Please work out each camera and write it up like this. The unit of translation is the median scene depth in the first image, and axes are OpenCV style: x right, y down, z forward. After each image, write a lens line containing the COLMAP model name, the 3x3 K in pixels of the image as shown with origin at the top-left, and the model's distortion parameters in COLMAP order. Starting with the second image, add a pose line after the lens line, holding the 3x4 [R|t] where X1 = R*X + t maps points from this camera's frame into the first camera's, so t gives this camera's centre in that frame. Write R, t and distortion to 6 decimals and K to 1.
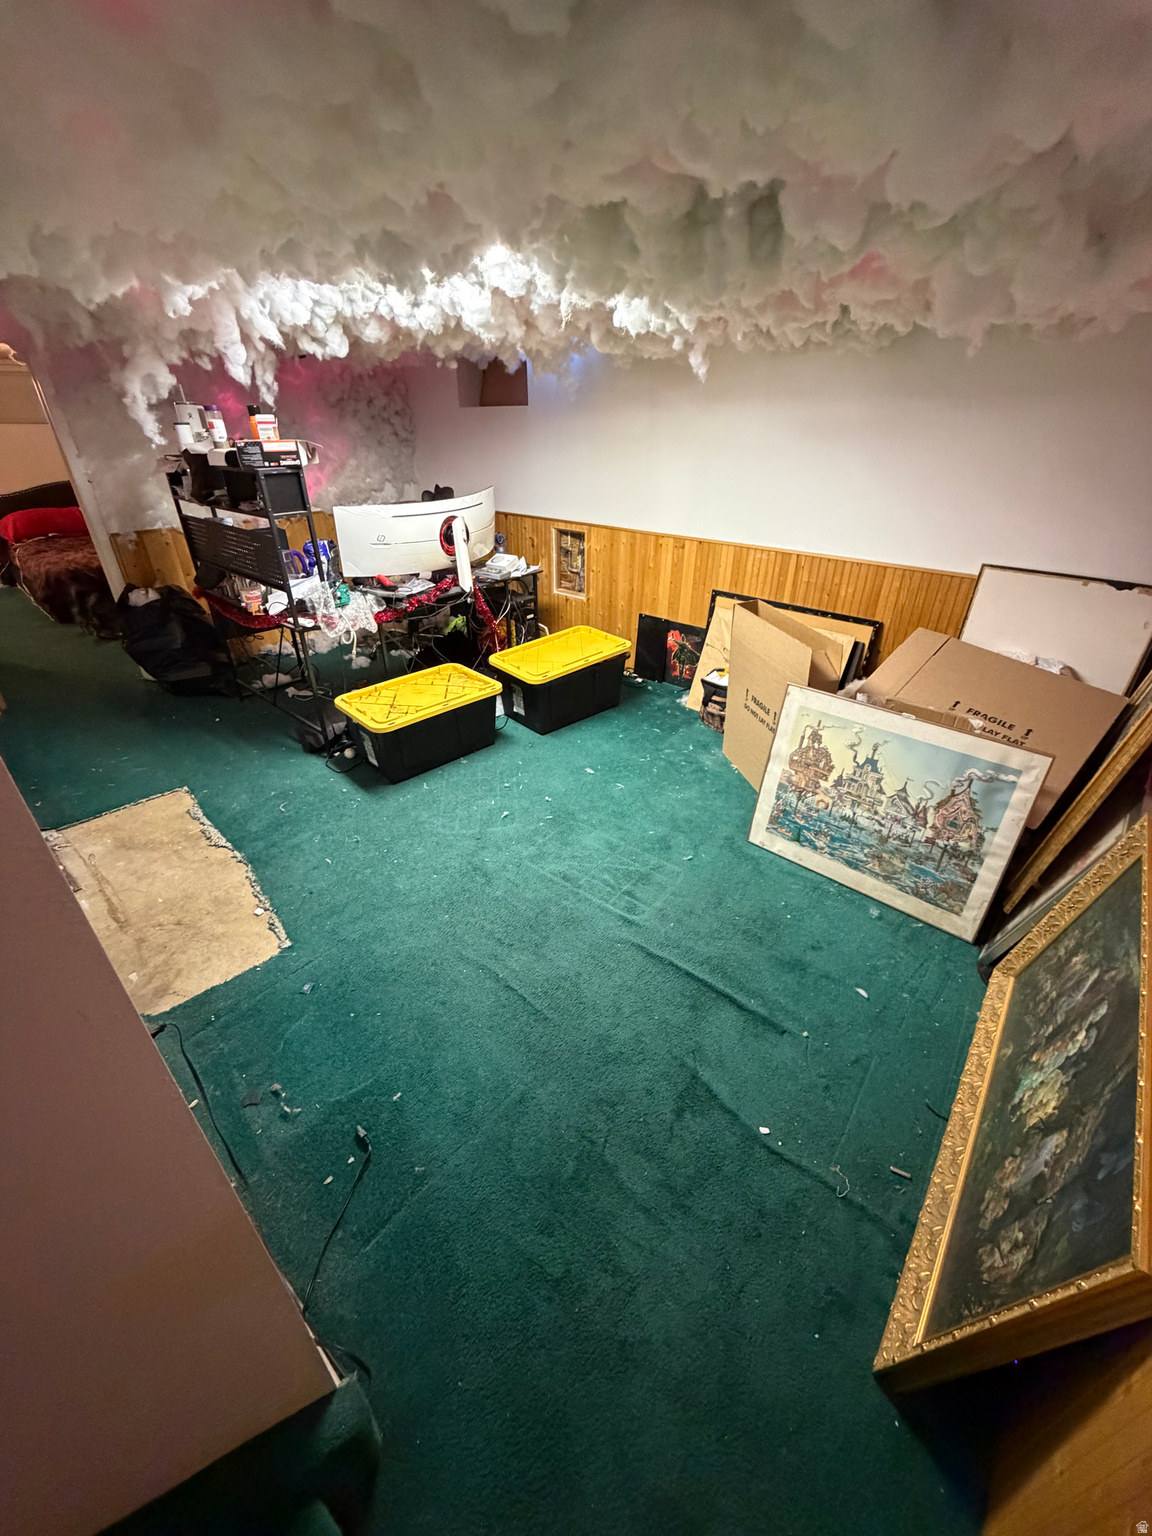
lens RADIAL K [[608.7, 0, 578.1], [0, 608.7, 762.3], [0, 0, 1]] dist [-0.000542, -0.000021]
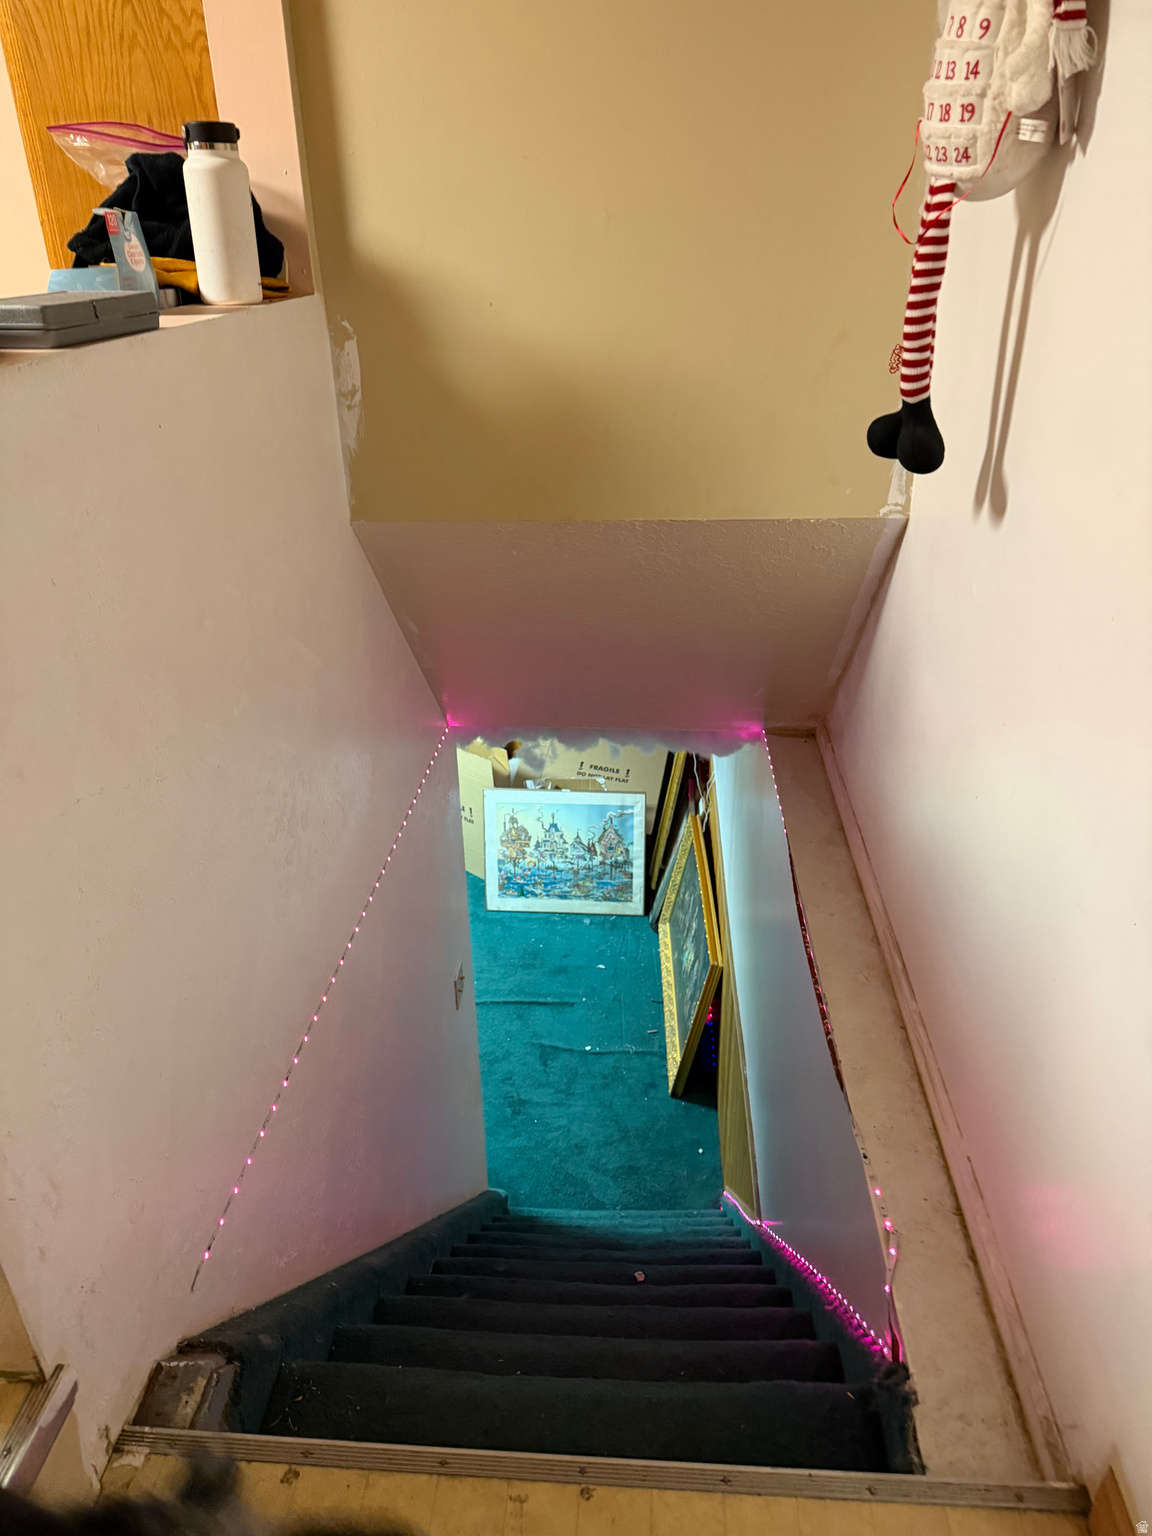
lens RADIAL K [[1104.9, 0, 576.0], [0, 1104.9, 768.0], [0, 0, 1]] dist [0.000645, 0.004516]
pose [[0.788839, -0.288760, 0.542540, -0.913996], [0.317764, 0.947233, 0.042133, -0.235282], [-0.526079, 0.139164, 0.838972, -1.333834]]
